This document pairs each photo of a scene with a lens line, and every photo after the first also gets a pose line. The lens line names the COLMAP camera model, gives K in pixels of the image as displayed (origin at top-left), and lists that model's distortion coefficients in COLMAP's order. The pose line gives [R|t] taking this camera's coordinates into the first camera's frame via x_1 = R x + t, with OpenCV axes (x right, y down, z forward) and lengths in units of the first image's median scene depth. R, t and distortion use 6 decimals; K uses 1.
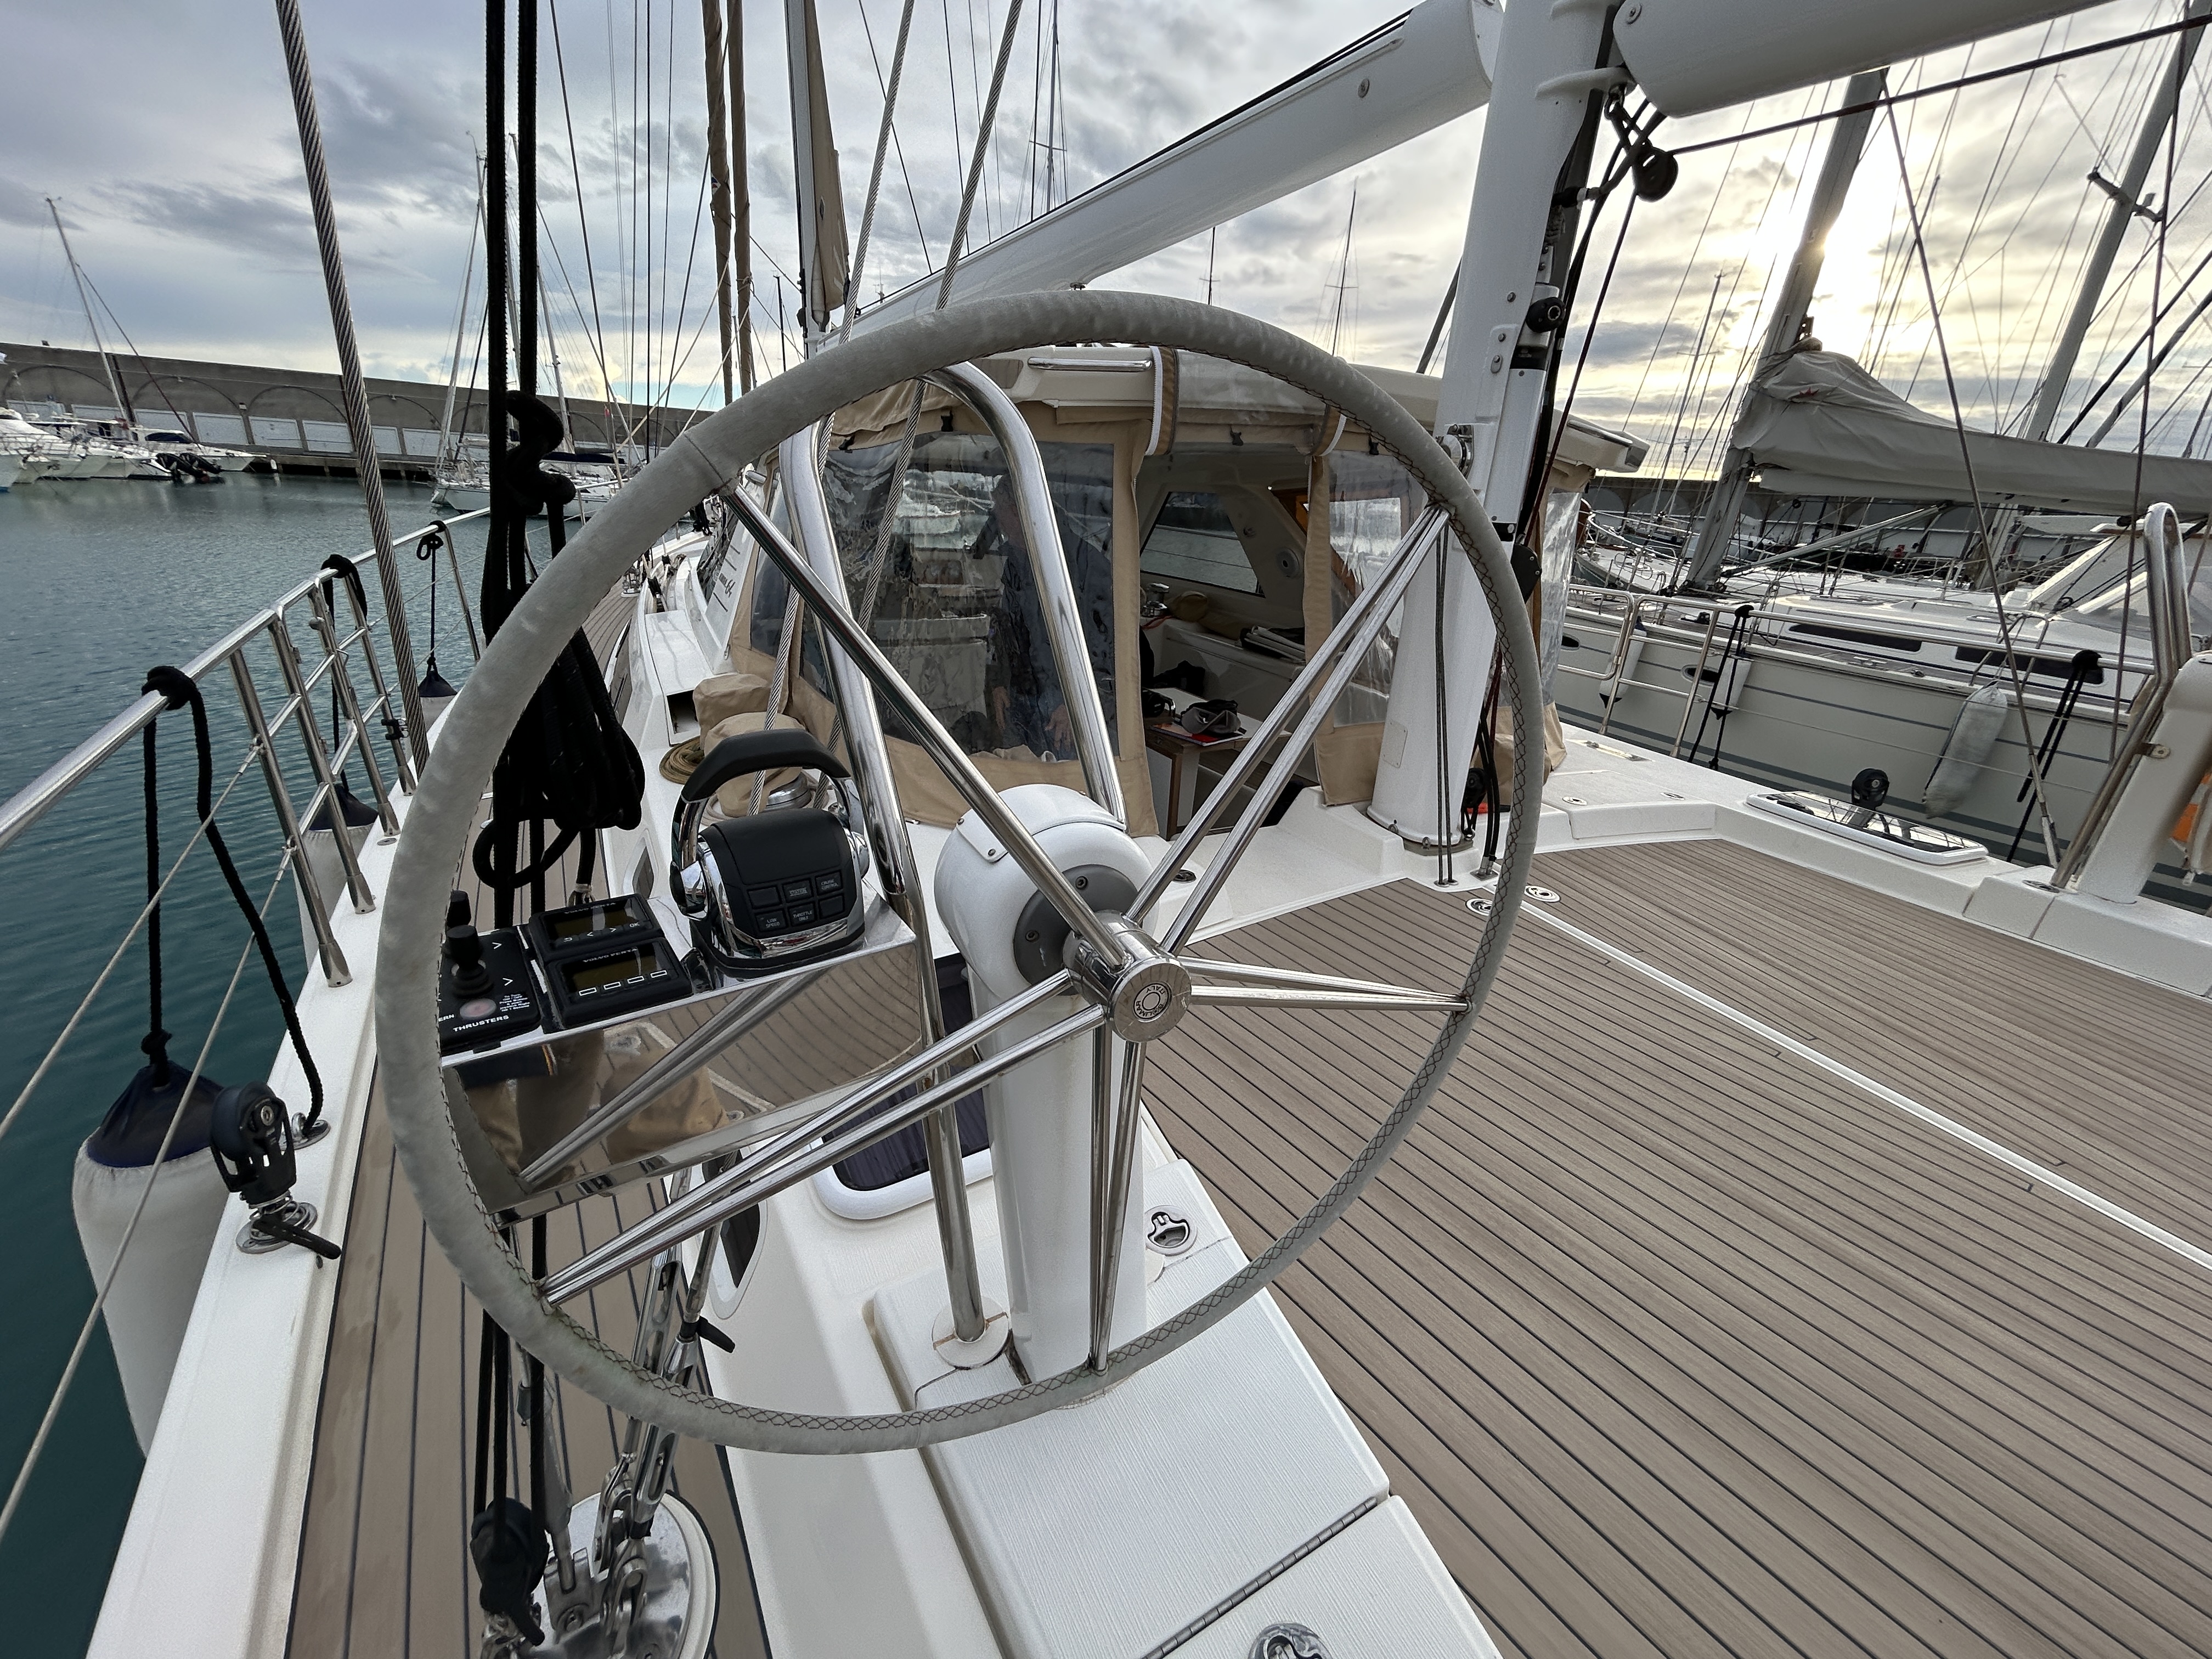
lens RADIAL K [[900.4, 0, 1112.9], [0, 900.4, 818.1], [0, 0, 1]] dist [0.000235, 0.001322]
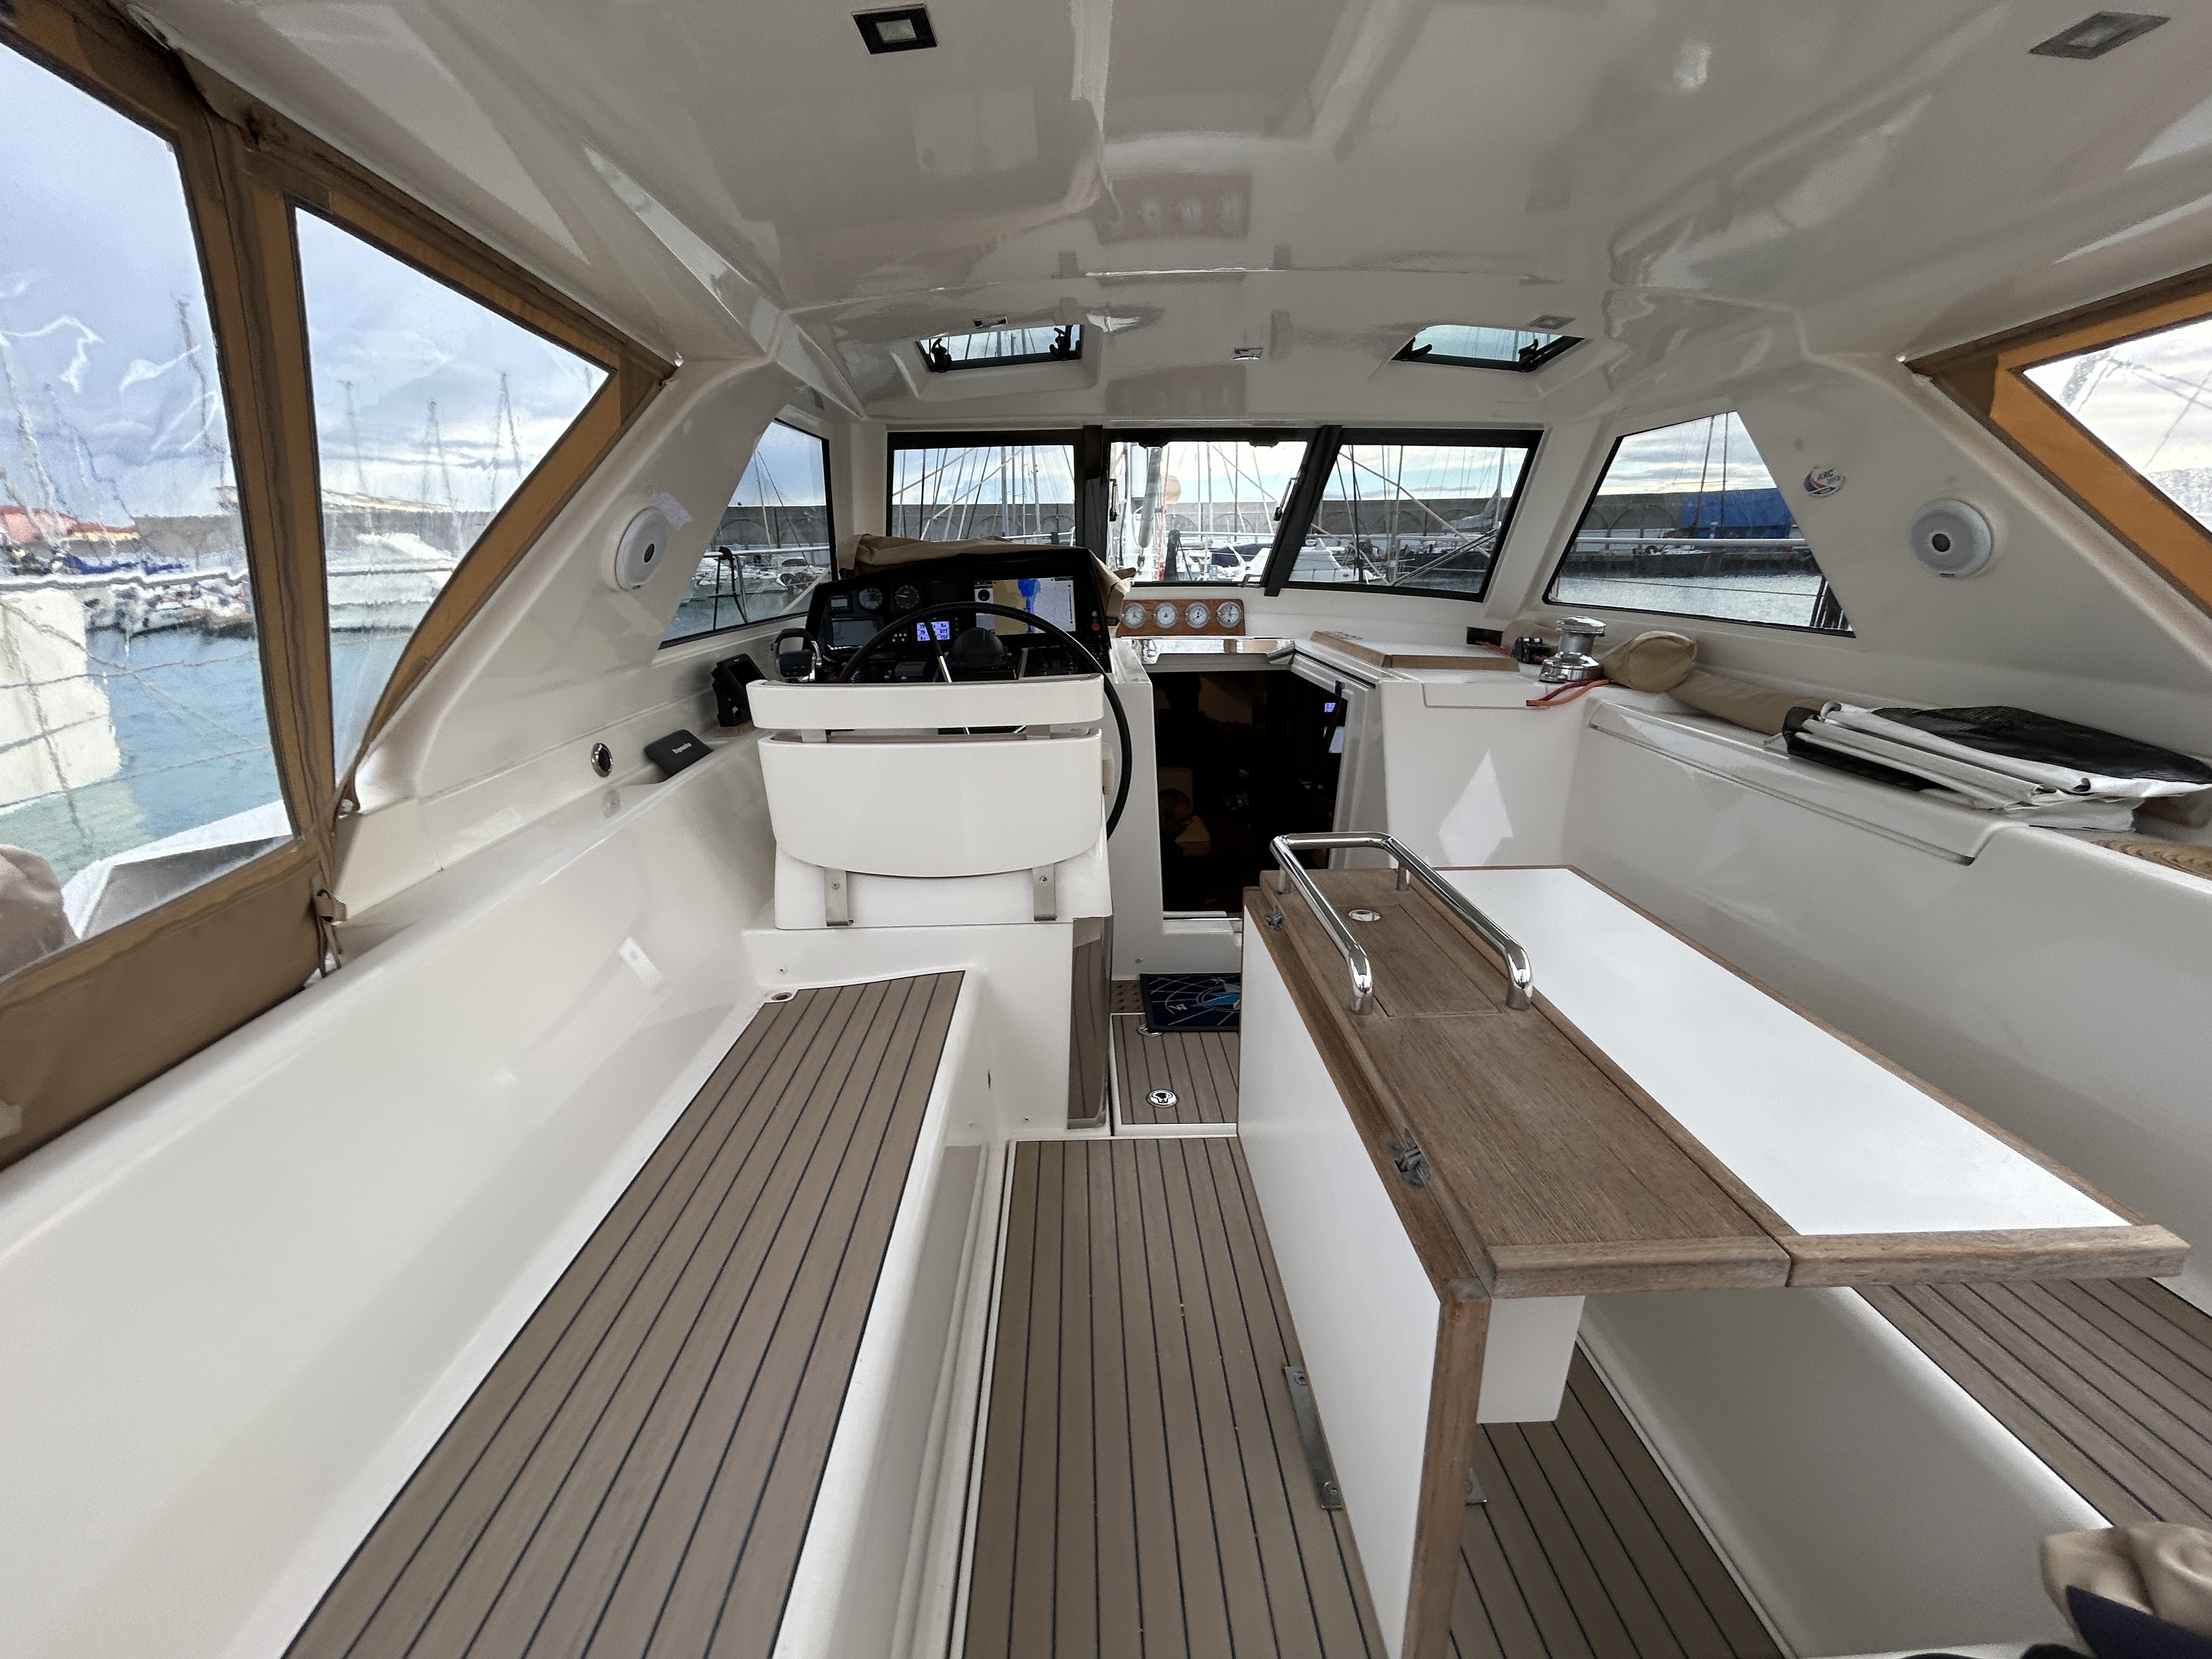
lens RADIAL K [[900.4, 0, 1104.6], [0, 900.4, 834.9], [0, 0, 1]] dist [0.000235, 0.001322]
pose [[0.888039, 0.067489, -0.454787, 0.026506], [-0.095611, 0.994651, -0.039092, -0.049969], [0.449716, 0.078198, 0.889742, 0.232836]]
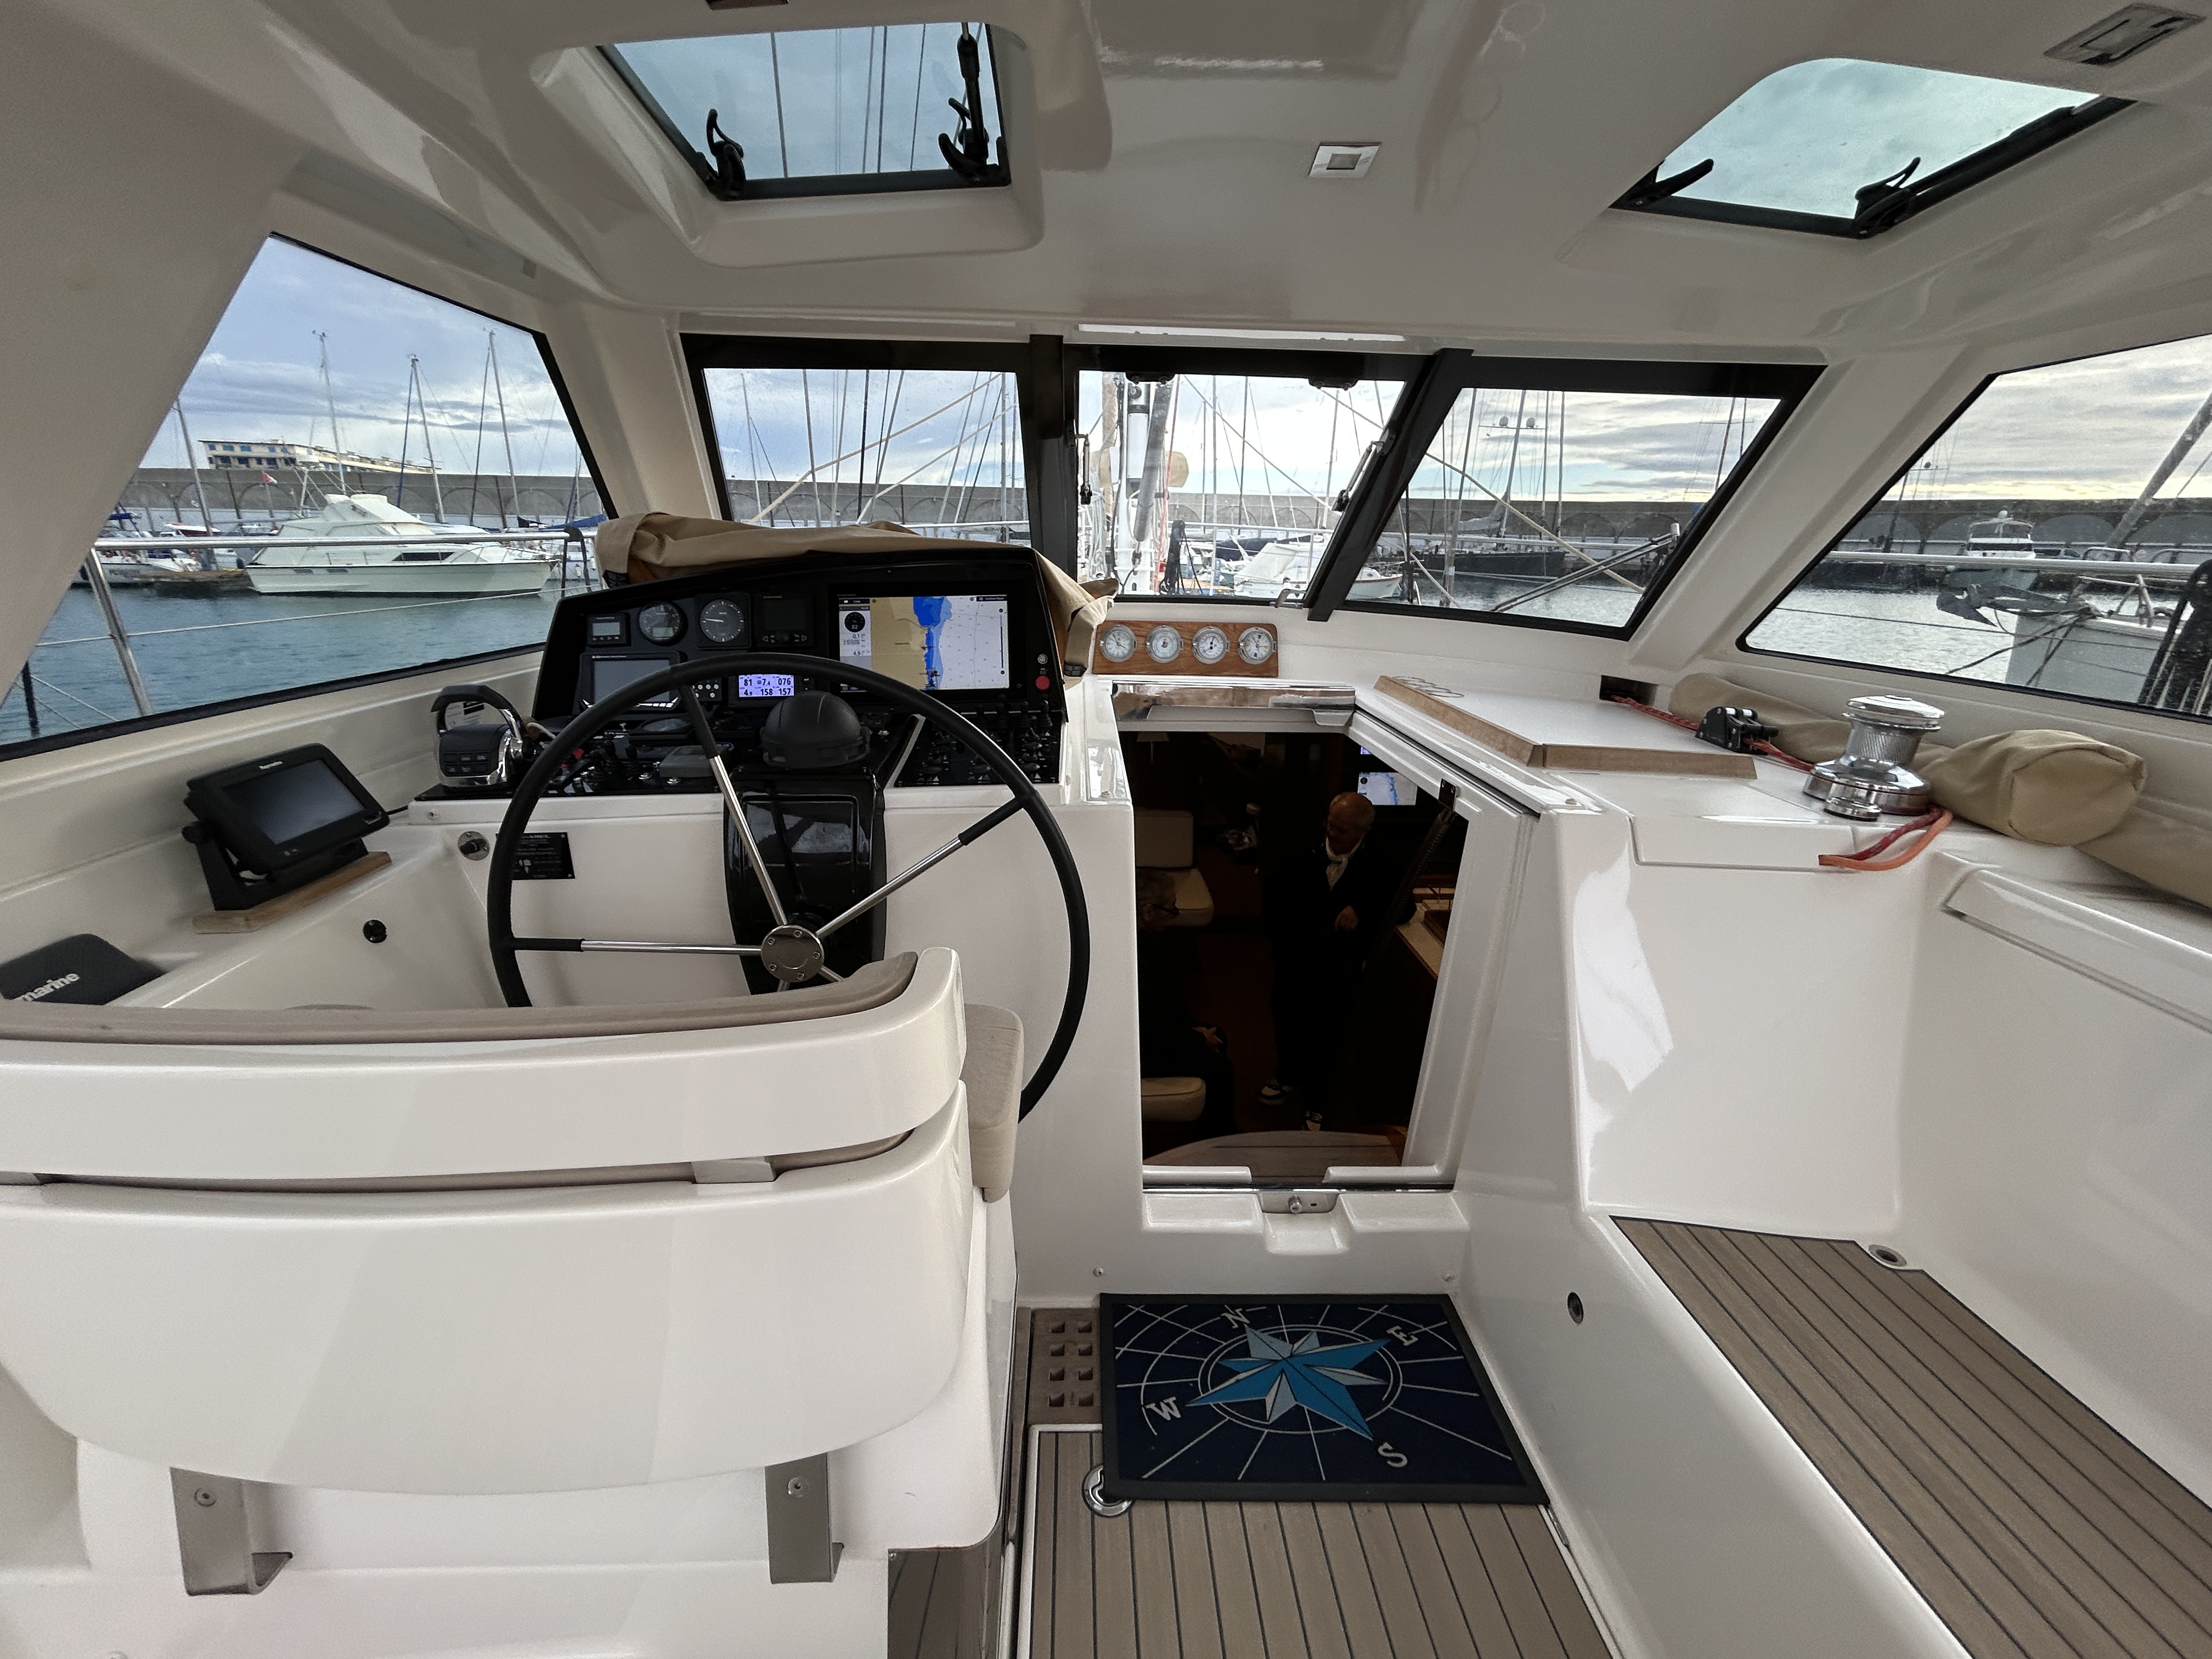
lens RADIAL K [[900.4, 0, 1107.8], [0, 900.4, 830.4], [0, 0, 1]] dist [0.000235, 0.001322]
pose [[0.890385, 0.096937, -0.444768, -0.021196], [-0.122855, 0.991979, -0.029743, -0.094665], [0.438317, 0.081125, 0.895152, 0.335468]]
